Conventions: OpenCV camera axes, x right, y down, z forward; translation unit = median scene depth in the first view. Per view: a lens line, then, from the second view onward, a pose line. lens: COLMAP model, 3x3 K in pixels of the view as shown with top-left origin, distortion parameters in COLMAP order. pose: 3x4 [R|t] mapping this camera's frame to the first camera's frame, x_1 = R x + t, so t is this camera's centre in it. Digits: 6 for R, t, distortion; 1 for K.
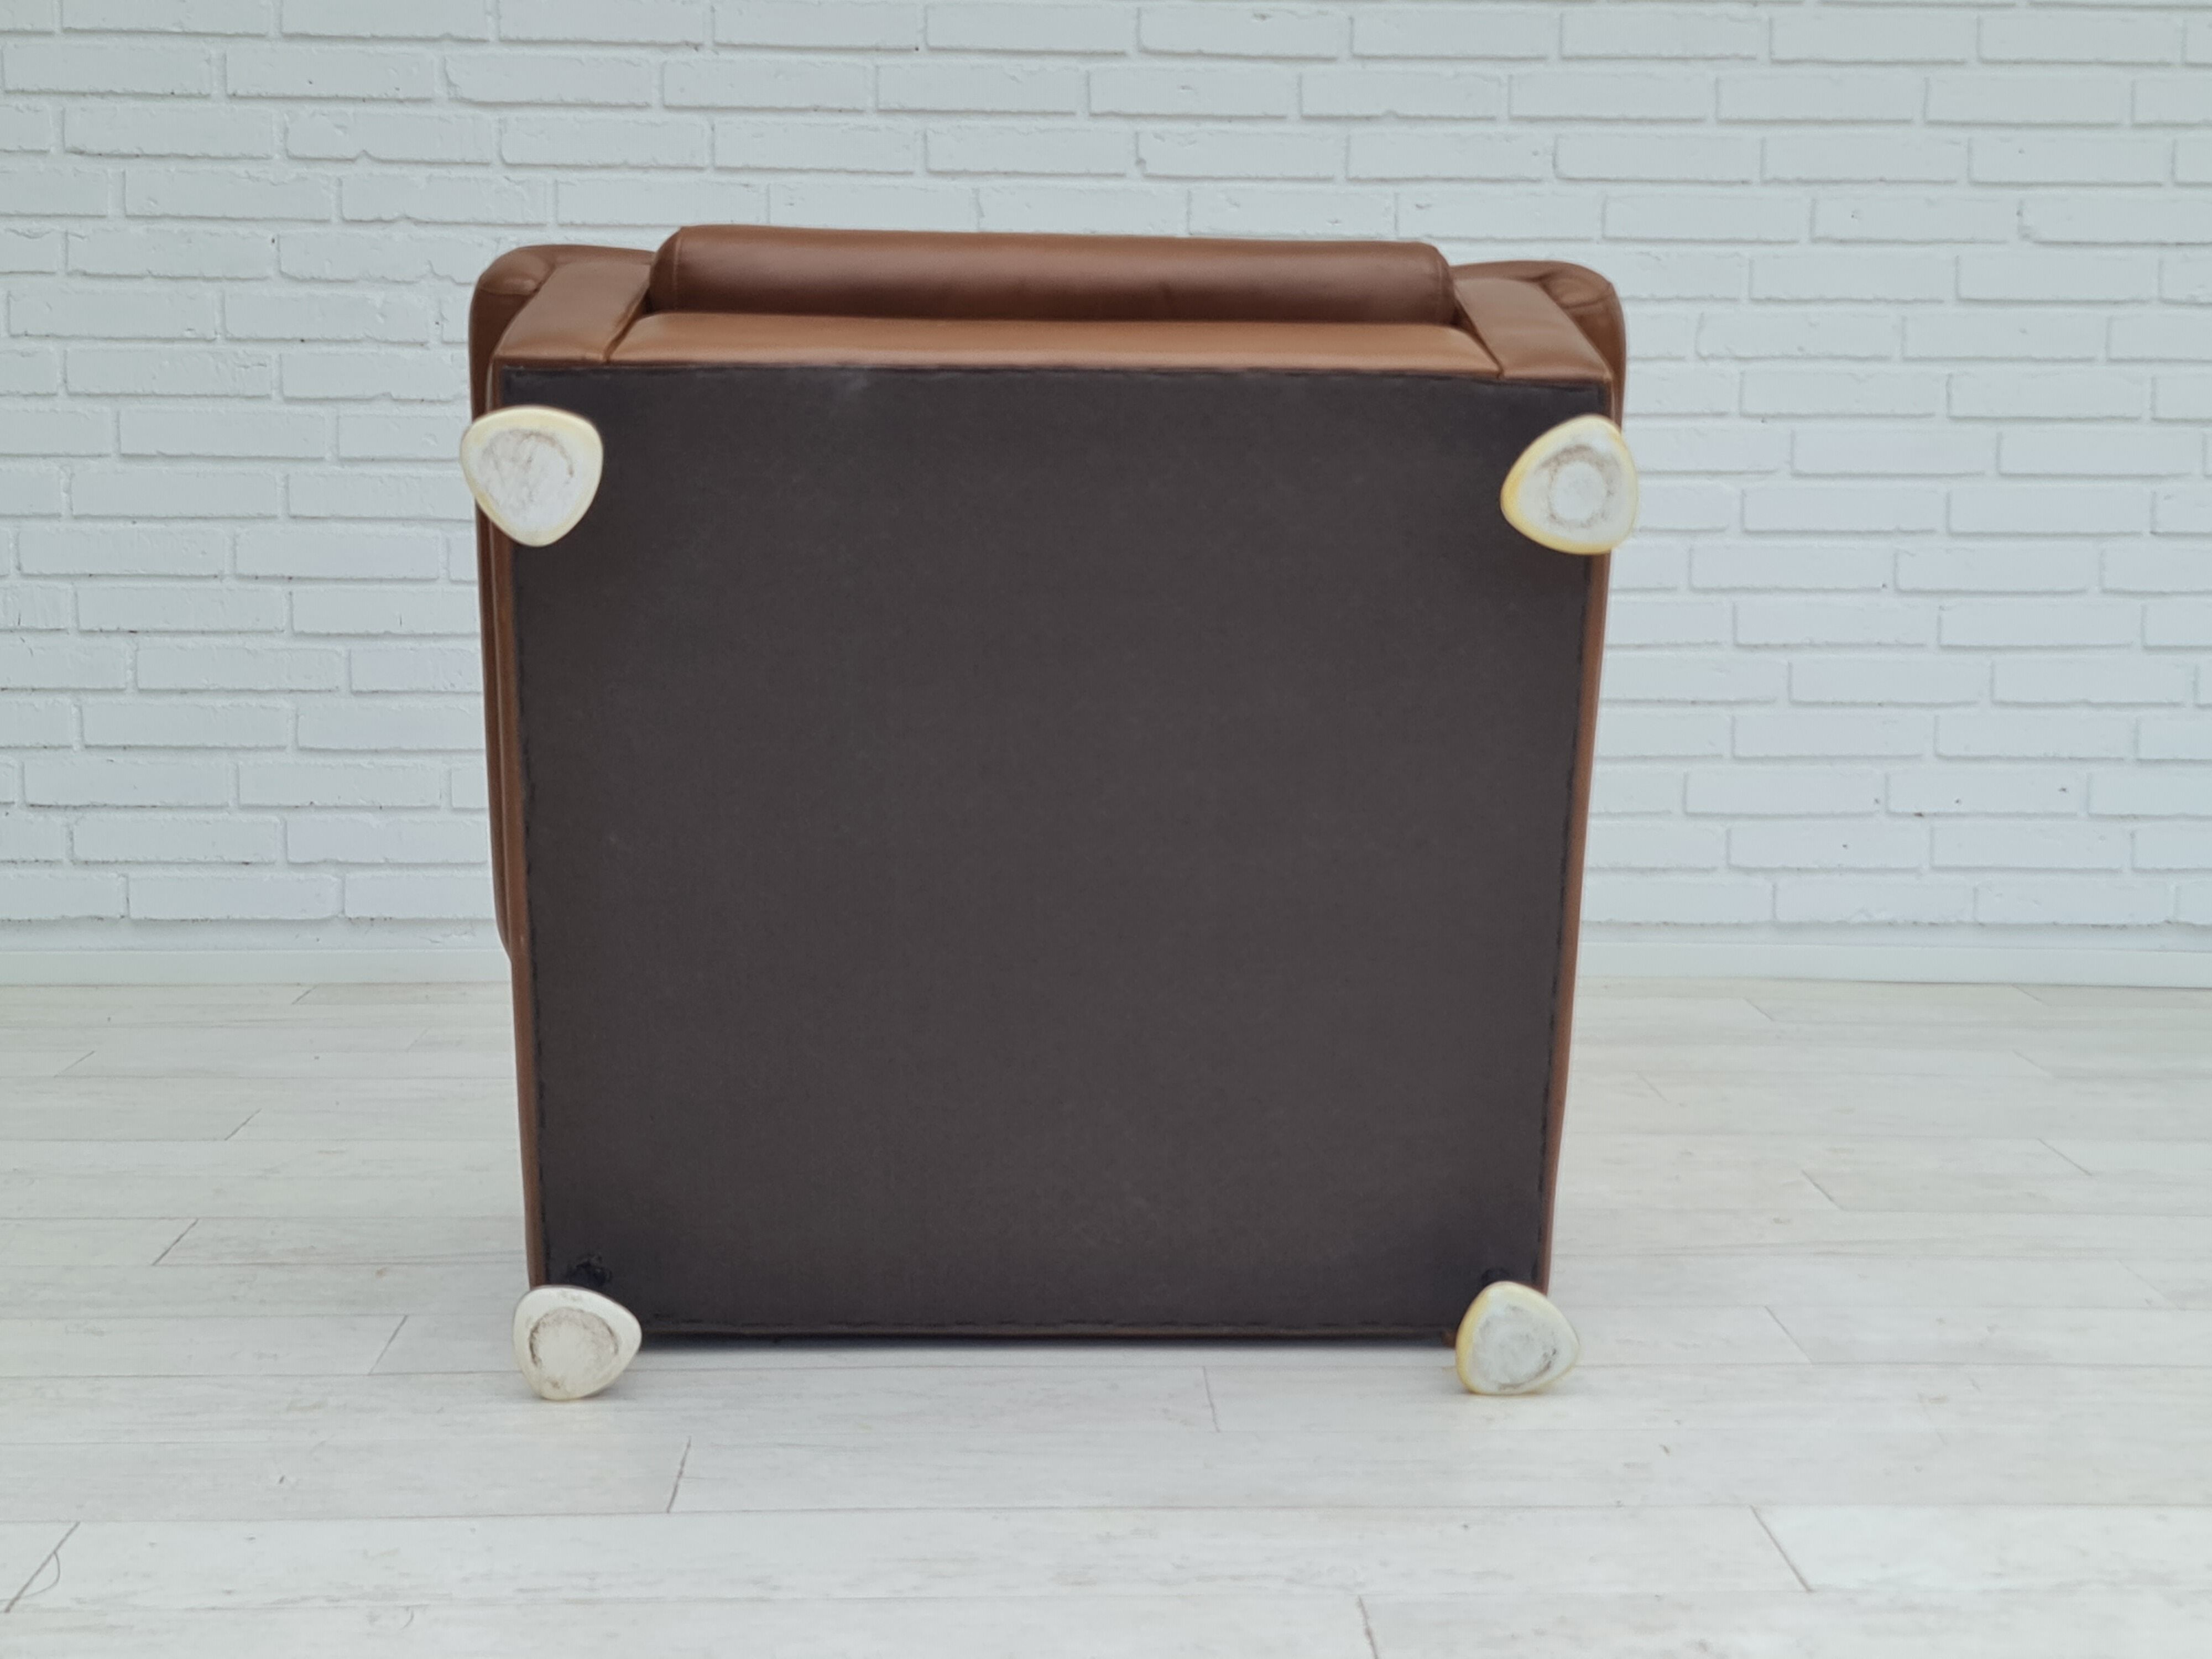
lens RADIAL K [[3142.2, 0, 1158.0], [0, 3142.2, 823.6], [0, 0, 1]] dist [0.064964, 0.000000]
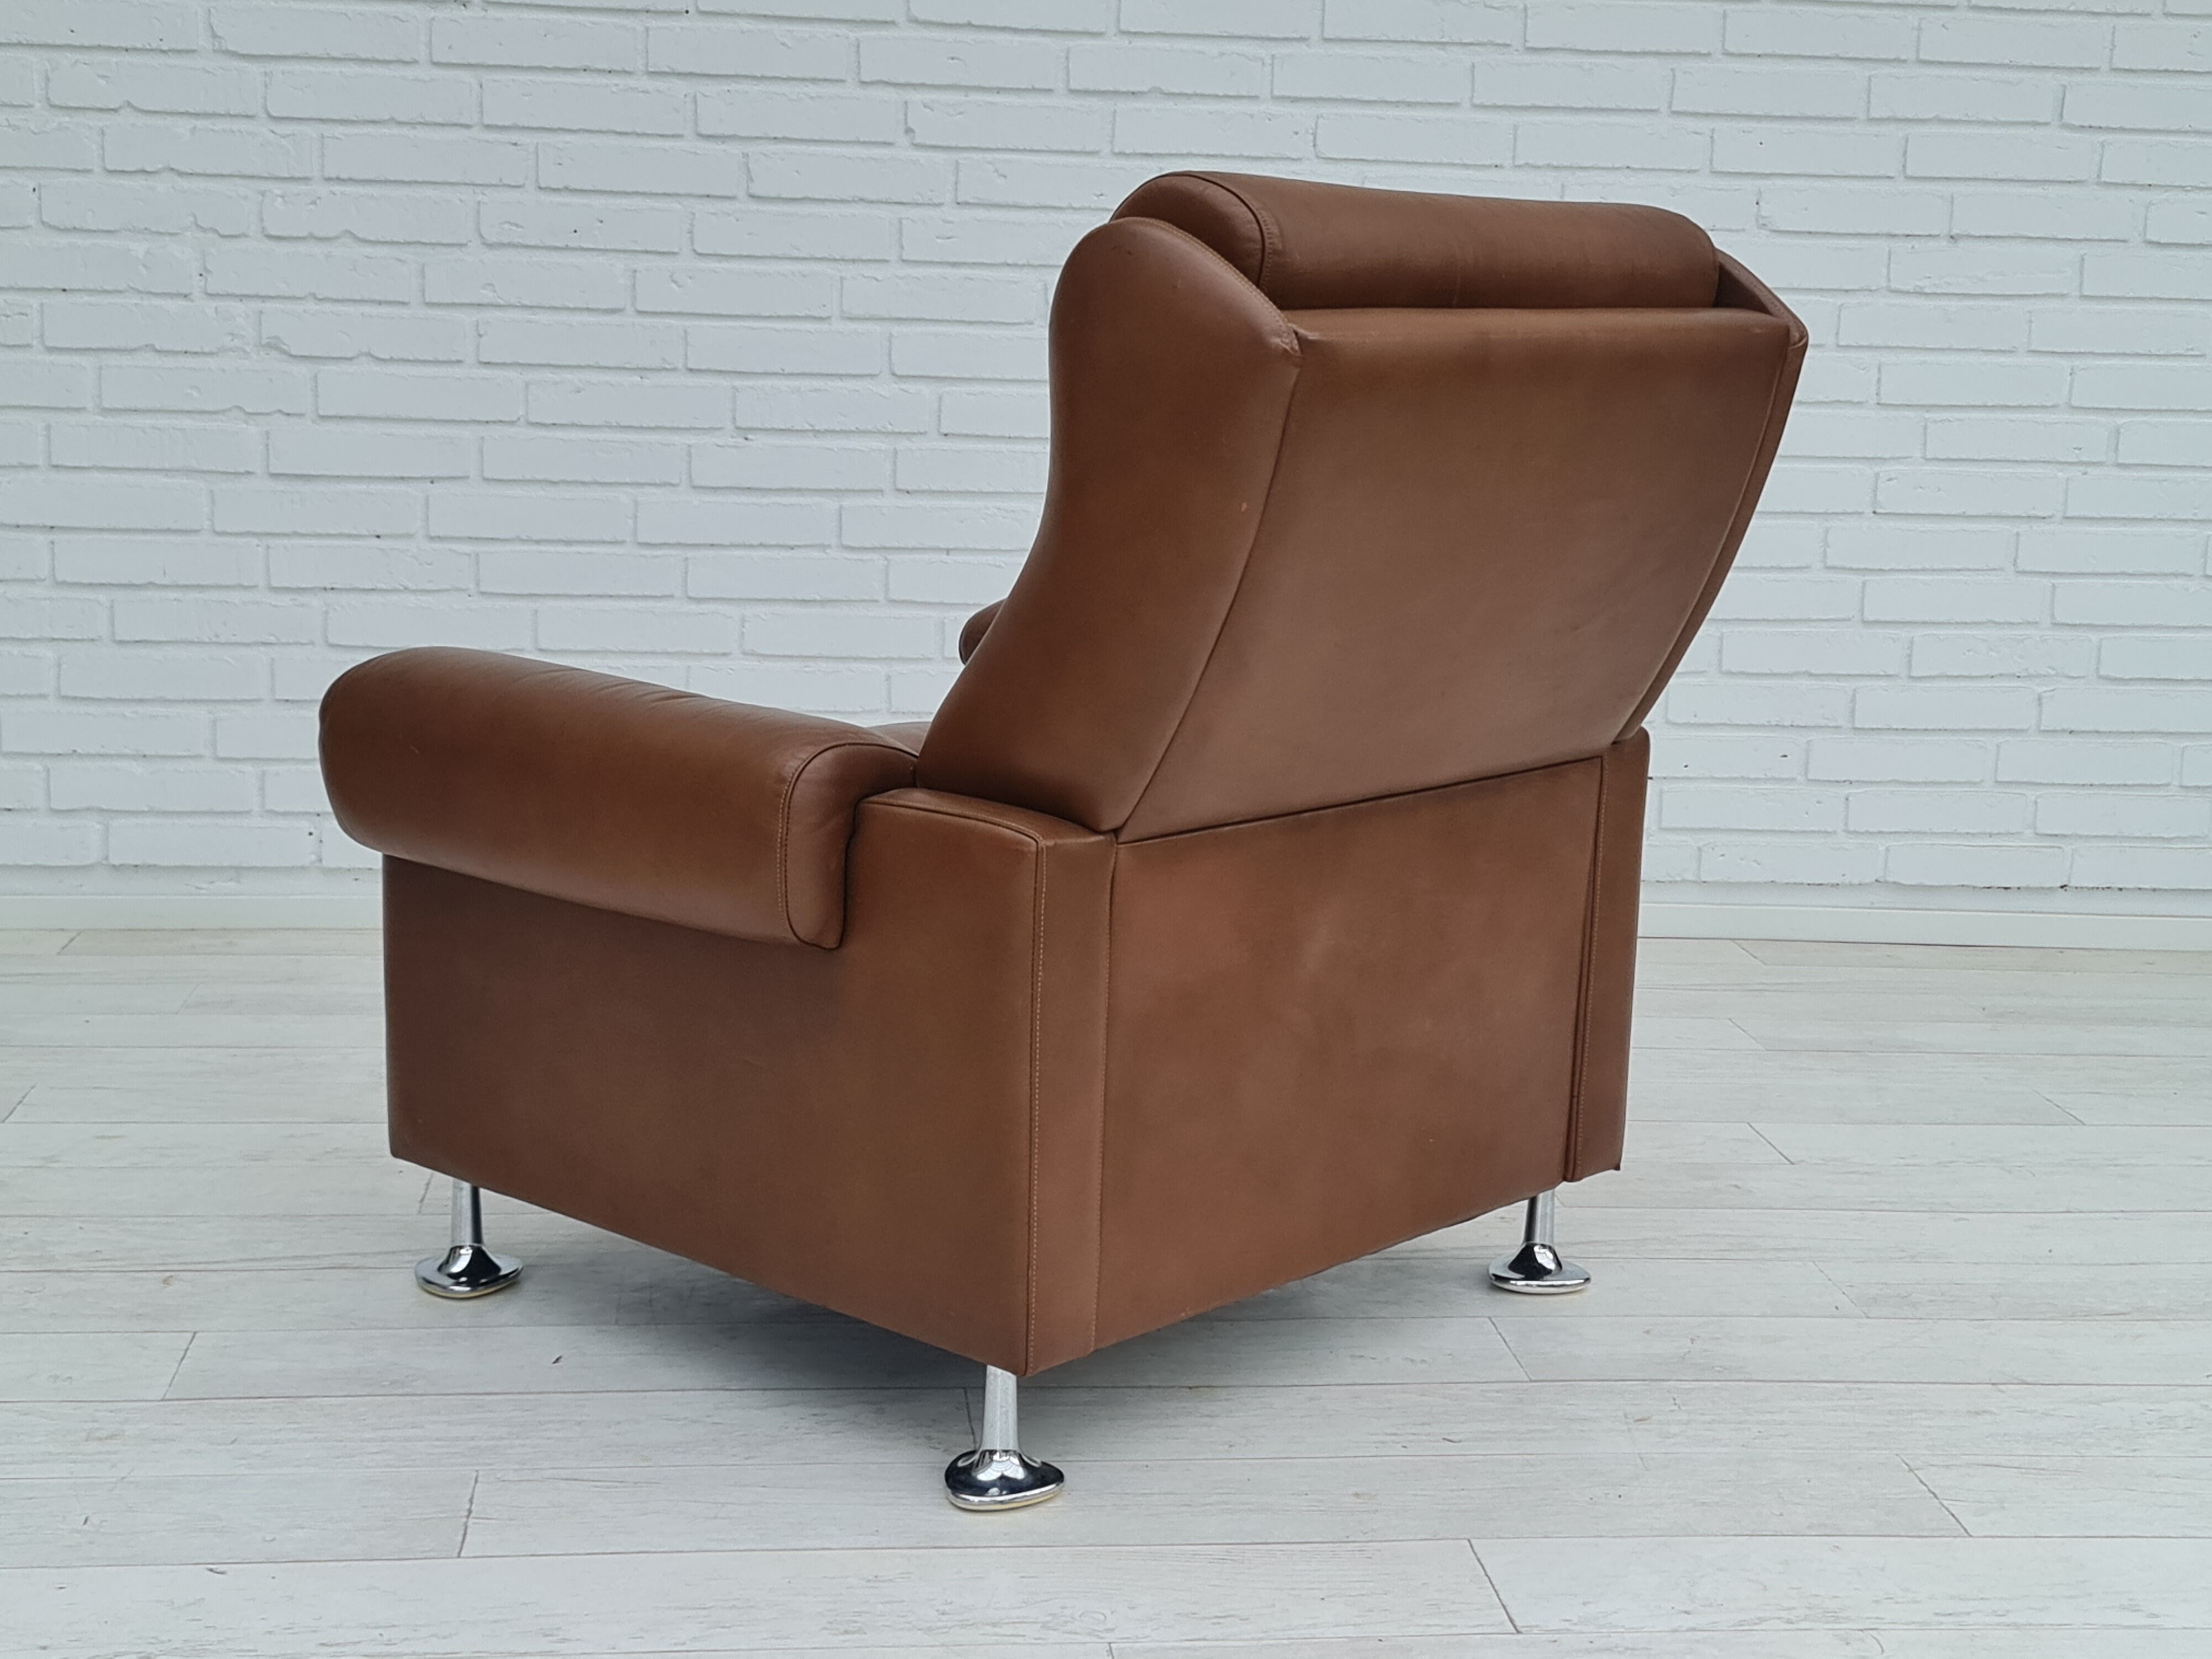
lens RADIAL K [[3142.2, 0, 1133.2], [0, 3142.2, 849.6], [0, 0, 1]] dist [0.064964, 0.000000]
pose [[0.997367, 0.010218, 0.071791, -0.004096], [-0.015030, 0.997652, 0.066813, -0.048031], [-0.070939, -0.067716, 0.995179, -0.029991]]
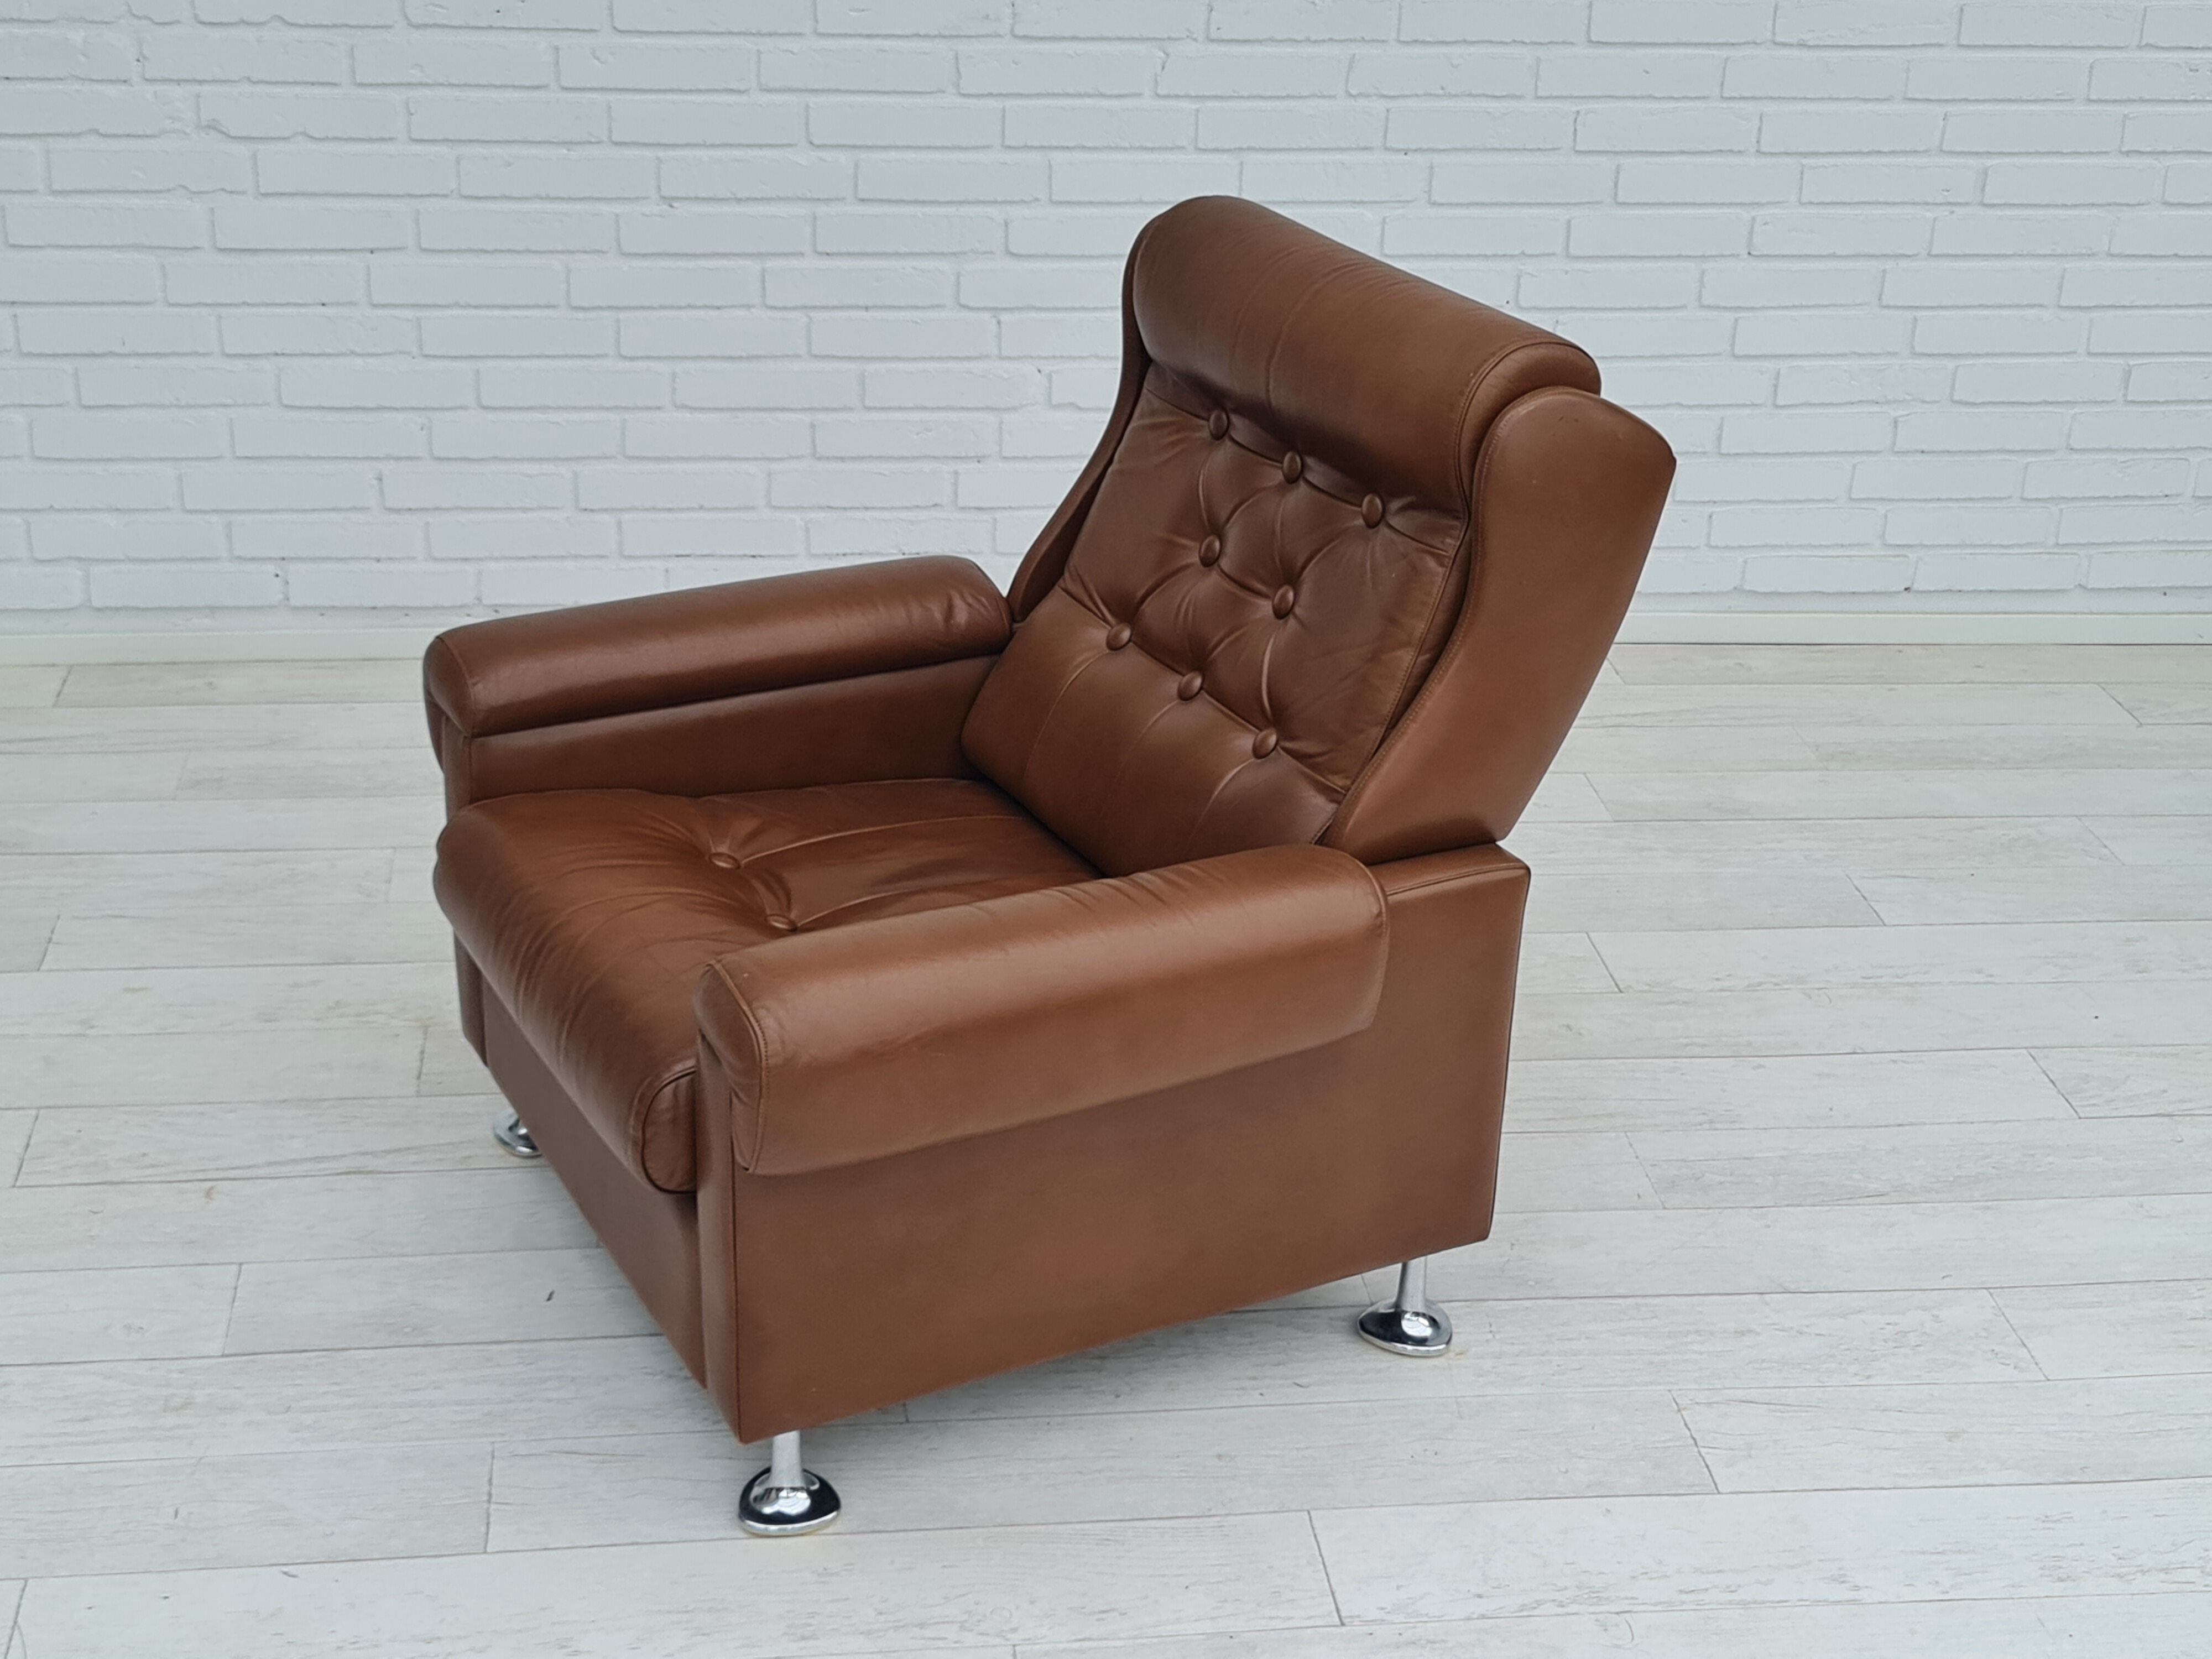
lens RADIAL K [[3142.2, 0, 1099.9], [0, 3142.2, 840.8], [0, 0, 1]] dist [0.064964, 0.000000]
pose [[0.996397, -0.009734, 0.084251, -0.004789], [-0.017197, 0.949567, 0.313091, -0.244107], [-0.083049, -0.313412, 0.945979, -0.084976]]
